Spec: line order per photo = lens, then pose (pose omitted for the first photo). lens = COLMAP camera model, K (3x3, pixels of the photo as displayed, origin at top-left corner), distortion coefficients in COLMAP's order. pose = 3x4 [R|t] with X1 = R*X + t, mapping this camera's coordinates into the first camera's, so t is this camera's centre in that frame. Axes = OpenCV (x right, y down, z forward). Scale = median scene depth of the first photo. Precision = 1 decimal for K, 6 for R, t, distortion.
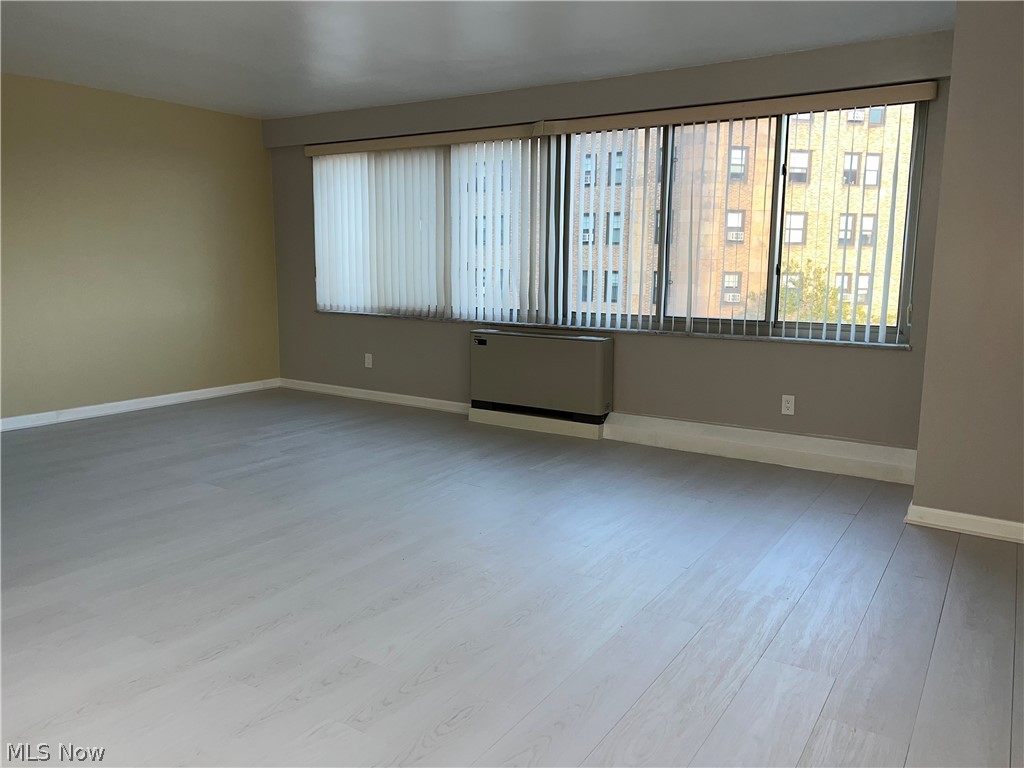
lens RADIAL K [[768.3, 0, 512.0], [0, 768.3, 384.0], [0, 0, 1]] dist [0.068727, -0.076909]
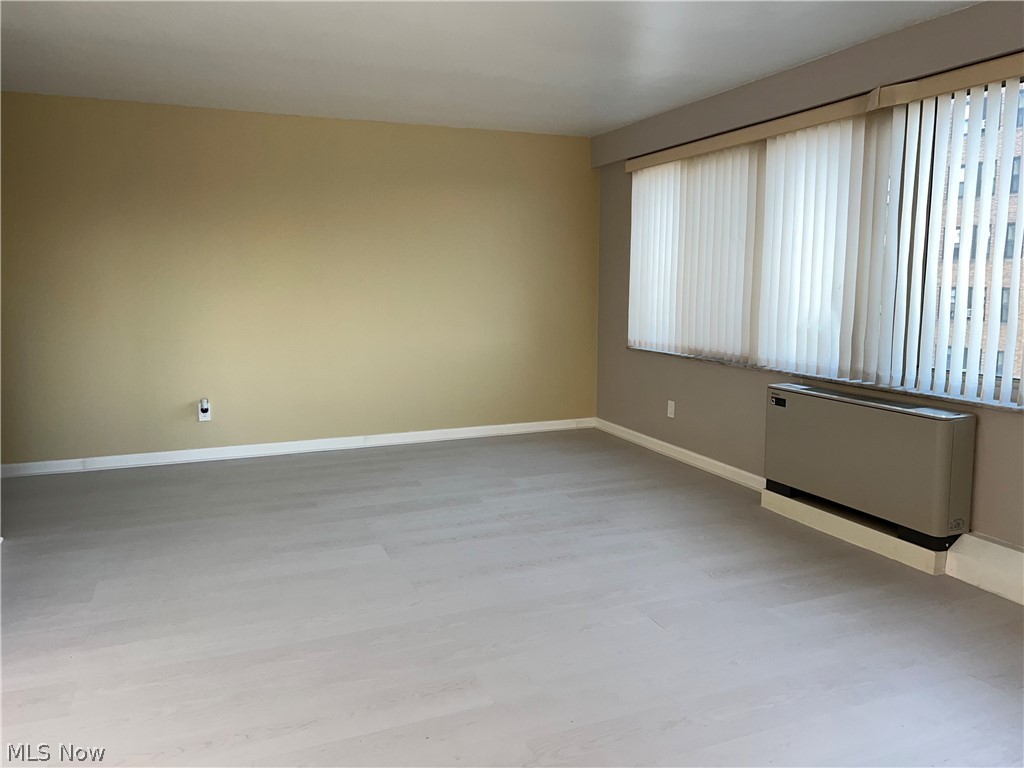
lens RADIAL K [[768.3, 0, 512.0], [0, 768.3, 384.0], [0, 0, 1]] dist [0.068727, -0.076909]
pose [[0.829035, 0.067205, -0.555144, 0.147712], [-0.080848, 0.996726, -0.000074, -0.048653], [0.553322, 0.044943, 0.831754, 0.233469]]
